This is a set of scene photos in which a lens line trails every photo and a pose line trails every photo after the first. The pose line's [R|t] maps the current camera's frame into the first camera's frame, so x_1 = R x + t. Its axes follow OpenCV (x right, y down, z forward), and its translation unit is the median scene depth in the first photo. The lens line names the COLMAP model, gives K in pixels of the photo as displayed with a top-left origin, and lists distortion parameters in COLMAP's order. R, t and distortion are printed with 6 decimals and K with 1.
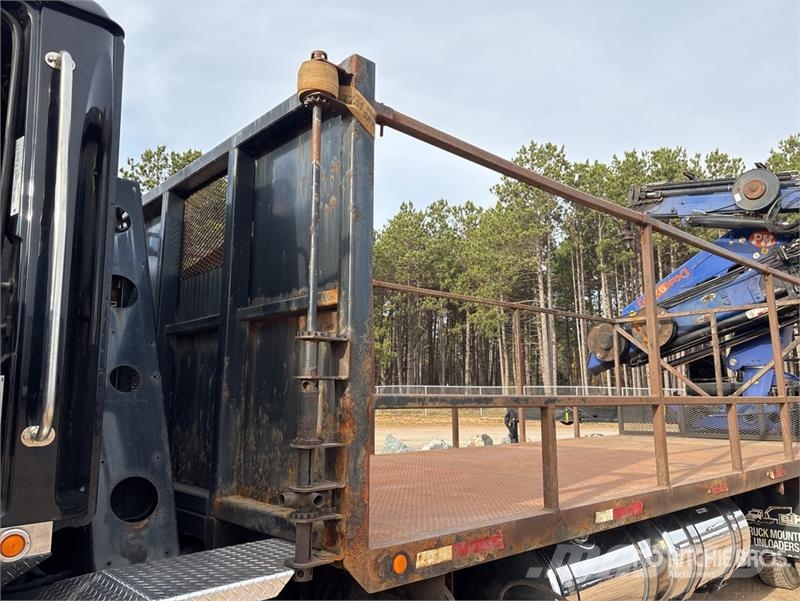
lens RADIAL K [[603.1, 0, 406.8], [0, 603.1, 306.9], [0, 0, 1]] dist [0.059391, -0.089315]
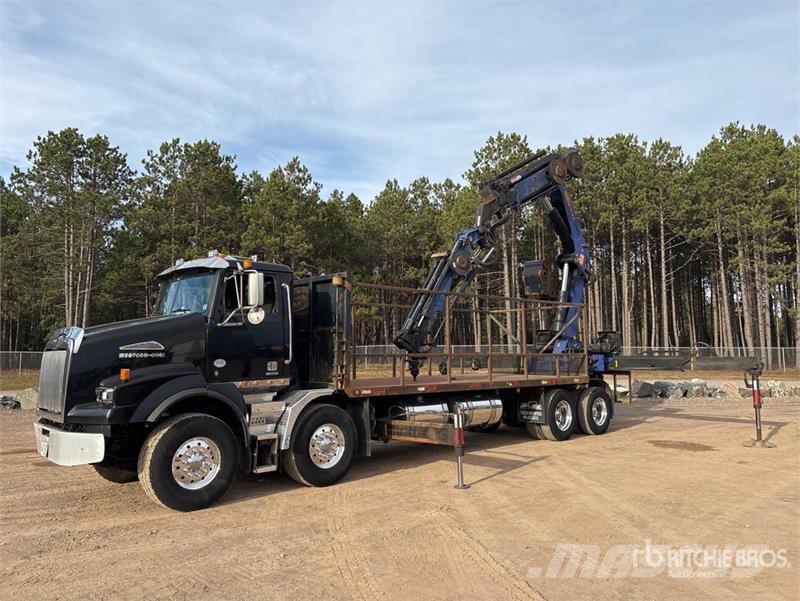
lens RADIAL K [[598.0, 0, 398.8], [0, 598.0, 308.6], [0, 0, 1]] dist [0.037868, -0.002038]
pose [[0.999984, -0.005429, 0.001556, 0.012722], [0.005304, 0.997431, 0.071433, -0.021820], [-0.001940, -0.071424, 0.997444, -0.146237]]
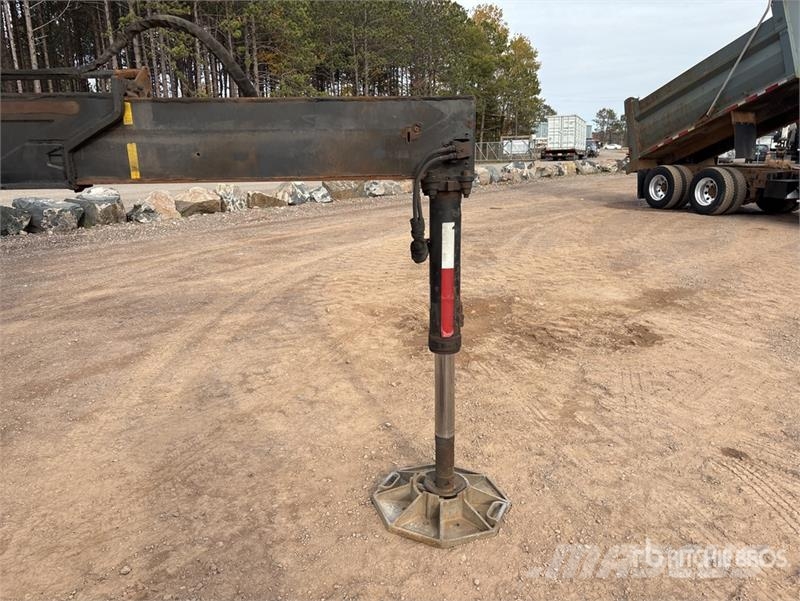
lens RADIAL K [[603.1, 0, 406.8], [0, 603.1, 306.9], [0, 0, 1]] dist [0.059391, -0.089315]
pose [[0.596626, -0.214806, 0.773237, 0.121300], [-0.101577, 0.935550, 0.338273, 0.017643], [-0.796065, -0.280365, 0.536354, 0.080607]]
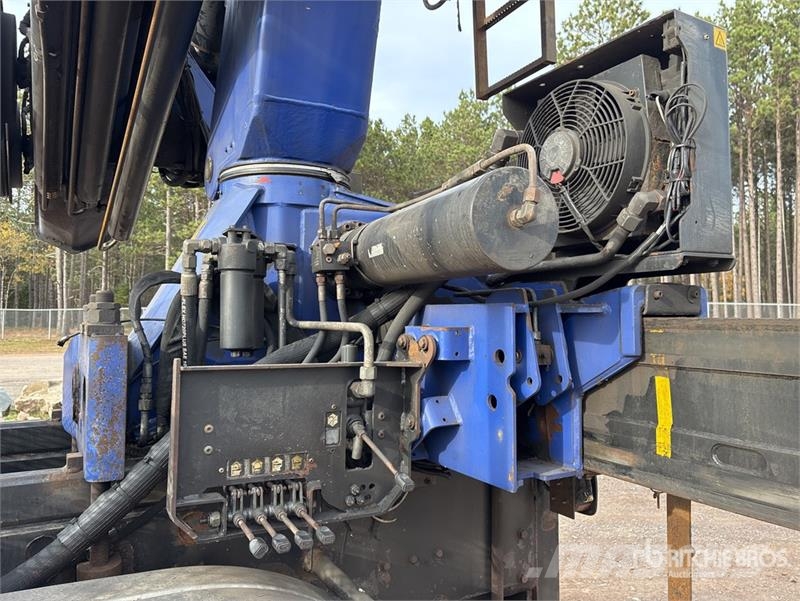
lens RADIAL K [[611.8, 0, 401.6], [0, 611.8, 302.7], [0, 0, 1]] dist [0.003193, -0.001726]
pose [[0.977432, -0.005378, -0.211183, 0.118998], [0.031848, 0.992001, 0.122144, 0.021101], [0.208837, -0.126113, 0.969785, 0.132651]]
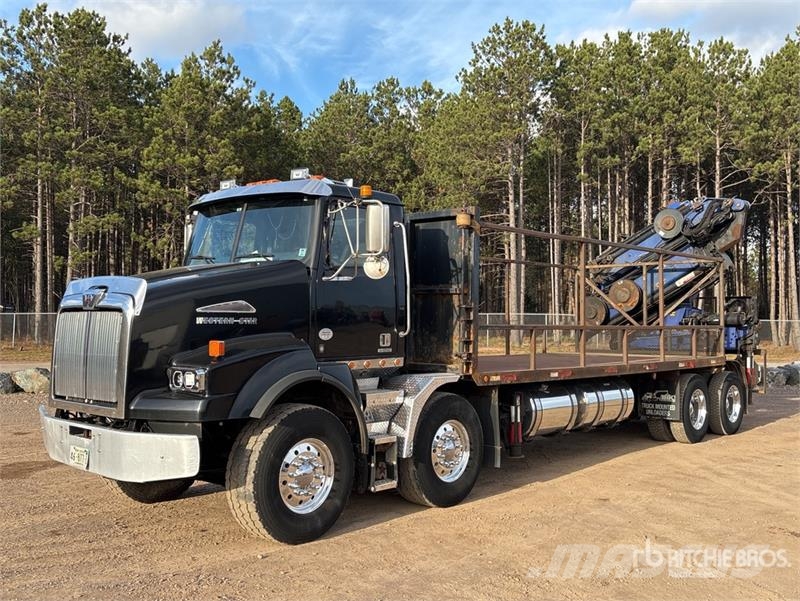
lens RADIAL K [[819.2, 0, 402.0], [0, 819.2, 320.3], [0, 0, 1]] dist [0.027455, -0.005897]
pose [[0.995375, 0.007914, 0.095736, -0.038045], [-0.021420, 0.989795, 0.140879, -0.020195], [-0.093644, -0.142278, 0.985387, -0.136894]]
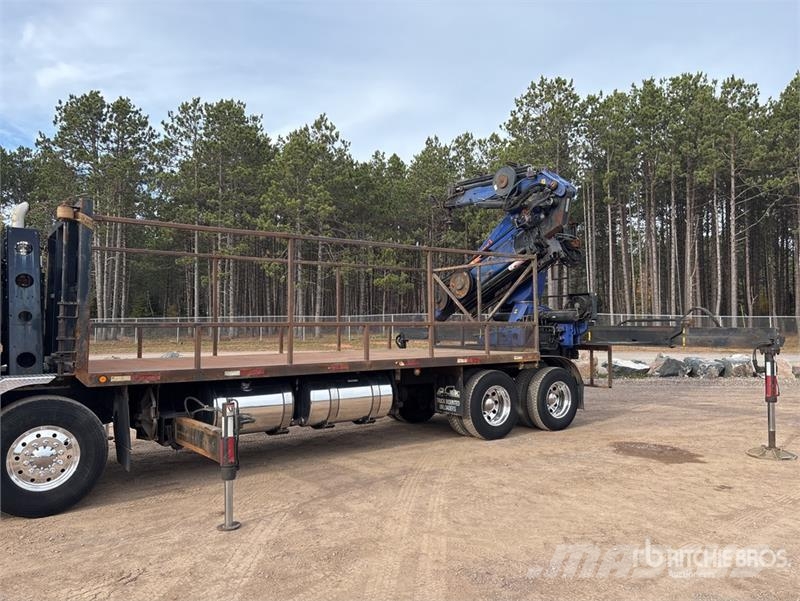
lens RADIAL K [[604.6, 0, 397.2], [0, 604.6, 301.5], [0, 0, 1]] dist [0.026858, -0.005533]
pose [[0.993103, -0.005418, -0.117120, 0.078528], [0.018314, 0.993838, 0.109316, -0.011030], [0.115806, -0.110707, 0.987083, -0.078090]]
